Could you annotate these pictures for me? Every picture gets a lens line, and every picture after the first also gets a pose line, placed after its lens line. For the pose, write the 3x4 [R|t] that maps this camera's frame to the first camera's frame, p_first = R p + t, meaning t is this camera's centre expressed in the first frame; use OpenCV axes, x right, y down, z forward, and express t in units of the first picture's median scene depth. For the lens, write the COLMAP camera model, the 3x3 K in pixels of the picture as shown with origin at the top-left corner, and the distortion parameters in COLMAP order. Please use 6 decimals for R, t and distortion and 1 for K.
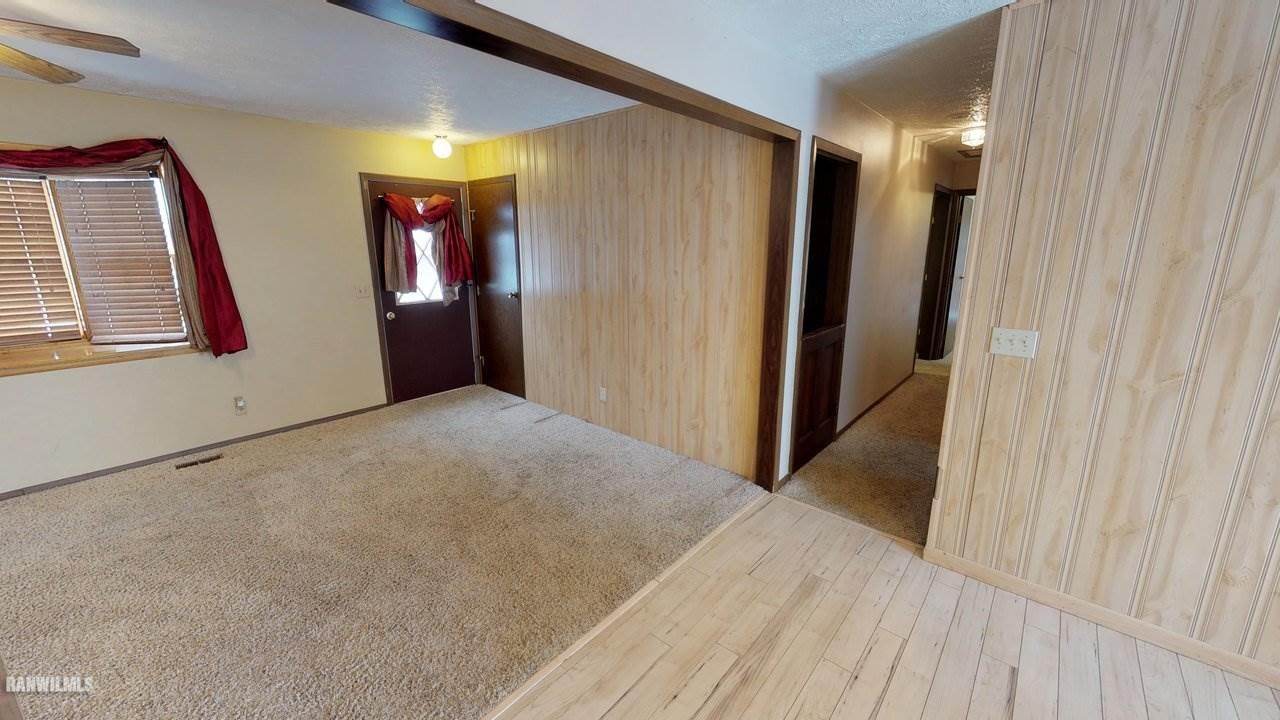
lens RADIAL K [[485.3, 0, 643.2], [0, 485.3, 351.4], [0, 0, 1]] dist [-0.000031, -0.000056]
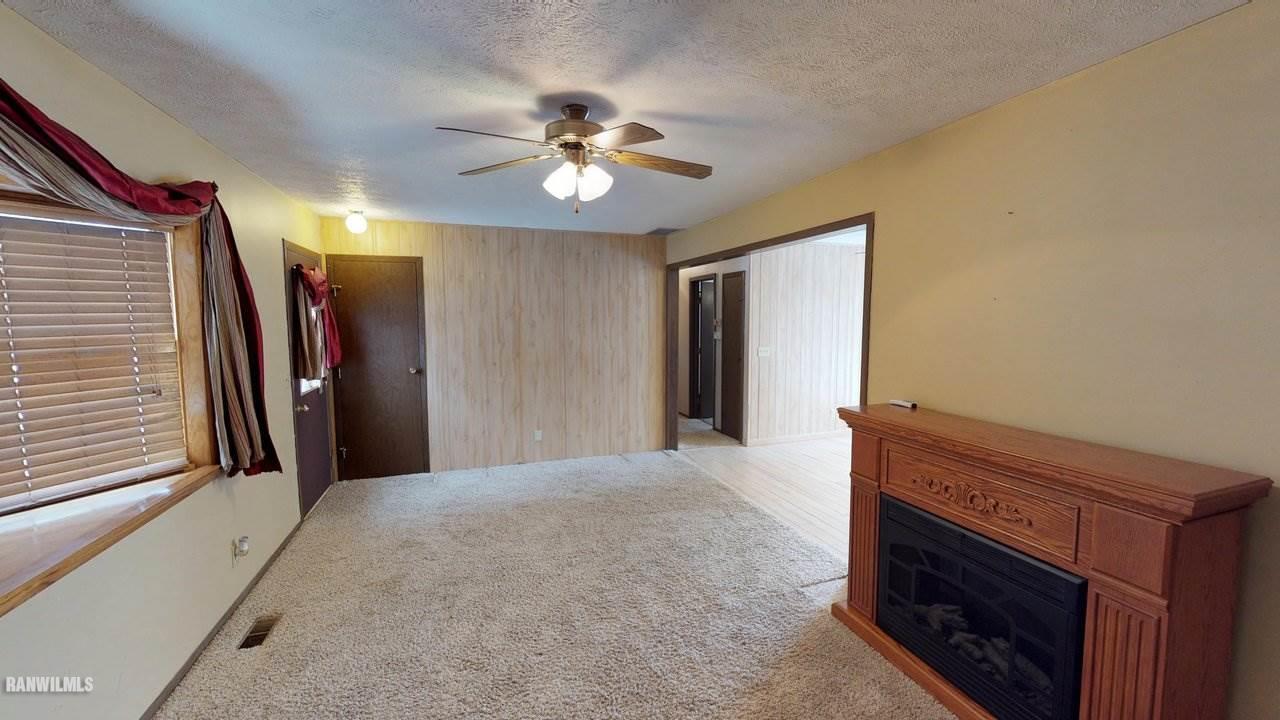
lens RADIAL K [[485.3, 0, 642.4], [0, 485.3, 359.9], [0, 0, 1]] dist [-0.000031, -0.000056]
pose [[0.485769, -0.081210, 0.870307, -1.222475], [0.193911, 0.980877, -0.016706, -0.037329], [-0.852307, 0.176877, 0.492227, 0.126634]]
